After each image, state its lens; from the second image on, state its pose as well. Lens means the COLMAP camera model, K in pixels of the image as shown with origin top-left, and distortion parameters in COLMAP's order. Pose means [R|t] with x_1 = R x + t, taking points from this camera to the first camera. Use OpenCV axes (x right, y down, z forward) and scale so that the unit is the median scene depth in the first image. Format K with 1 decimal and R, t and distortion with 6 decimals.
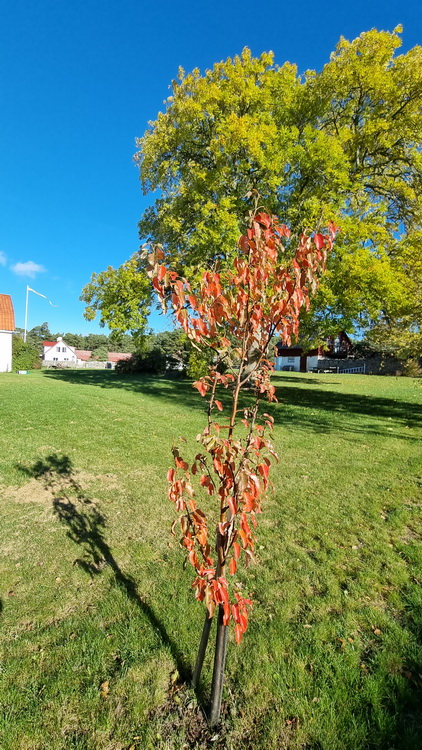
lens RADIAL K [[333.1, 0, 207.7], [0, 333.1, 380.6], [0, 0, 1]] dist [-0.001628, 0.000165]
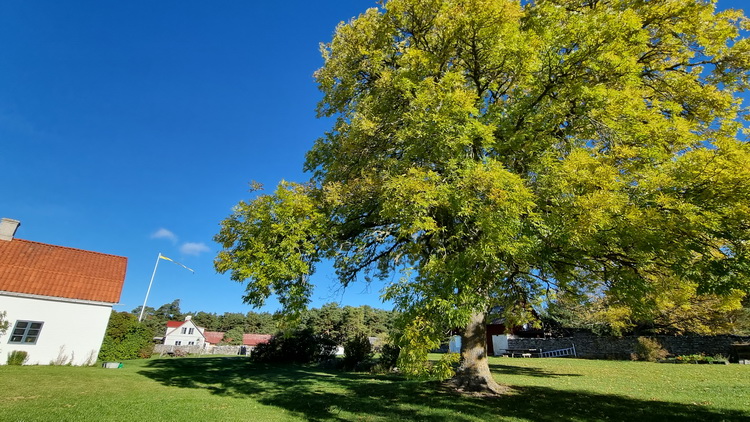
lens RADIAL K [[333.1, 0, 378.3], [0, 333.1, 214.8], [0, 0, 1]] dist [-0.001628, 0.000165]
pose [[0.997079, 0.013297, 0.075215, -0.055706], [0.018827, 0.911563, -0.410728, -0.013084], [-0.074025, 0.410944, 0.908650, 0.174064]]
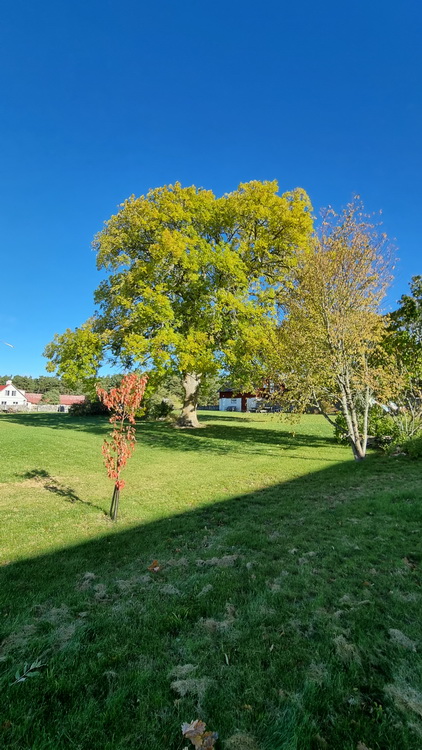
lens RADIAL K [[333.1, 0, 207.7], [0, 333.1, 380.6], [0, 0, 1]] dist [-0.001628, 0.000165]
pose [[0.991425, -0.004895, 0.130585, 0.022692], [0.020782, 0.992487, -0.120572, 0.002295], [-0.129014, 0.122252, 0.984078, -0.114002]]
